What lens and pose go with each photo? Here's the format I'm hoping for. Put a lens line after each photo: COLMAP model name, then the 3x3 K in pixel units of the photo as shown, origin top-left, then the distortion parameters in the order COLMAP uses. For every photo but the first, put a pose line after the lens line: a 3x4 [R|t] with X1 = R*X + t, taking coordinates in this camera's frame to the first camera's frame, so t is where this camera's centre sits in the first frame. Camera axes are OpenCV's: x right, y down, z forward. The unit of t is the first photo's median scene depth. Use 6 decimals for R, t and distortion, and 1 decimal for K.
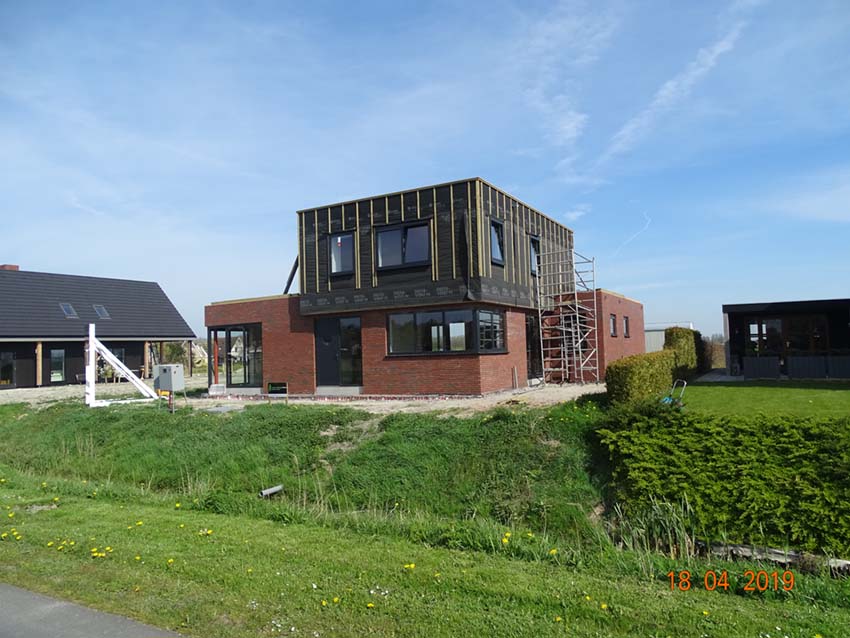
lens RADIAL K [[603.7, 0, 425.0], [0, 603.7, 319.0], [0, 0, 1]] dist [0.047666, 0.001739]
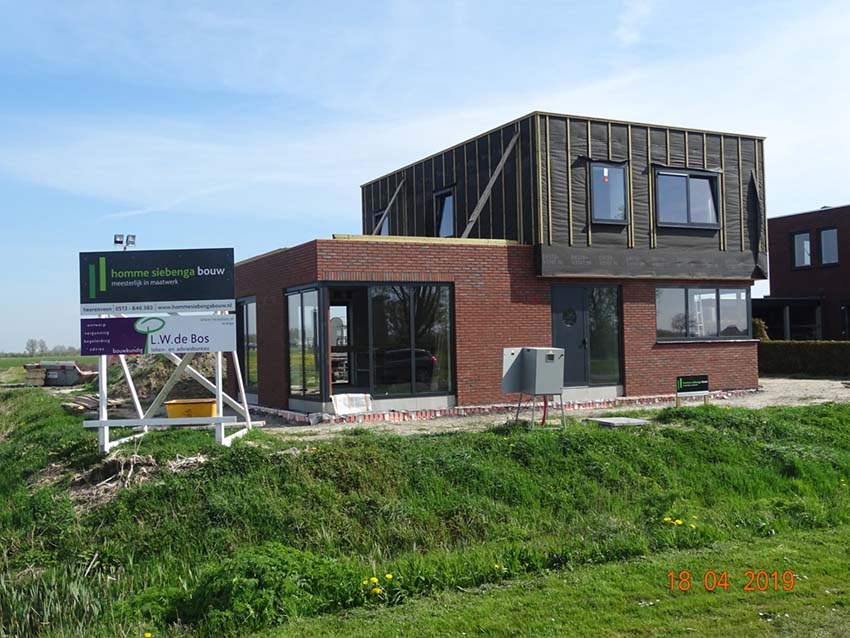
lens RADIAL K [[888.4, 0, 425.0], [0, 888.4, 319.0], [0, 0, 1]] dist [0.007493, 0.015996]
pose [[0.547518, 0.047600, 0.835439, -1.034035], [-0.039353, 0.998741, -0.031113, 0.070807], [-0.835868, -0.015842, 0.548701, 0.587191]]
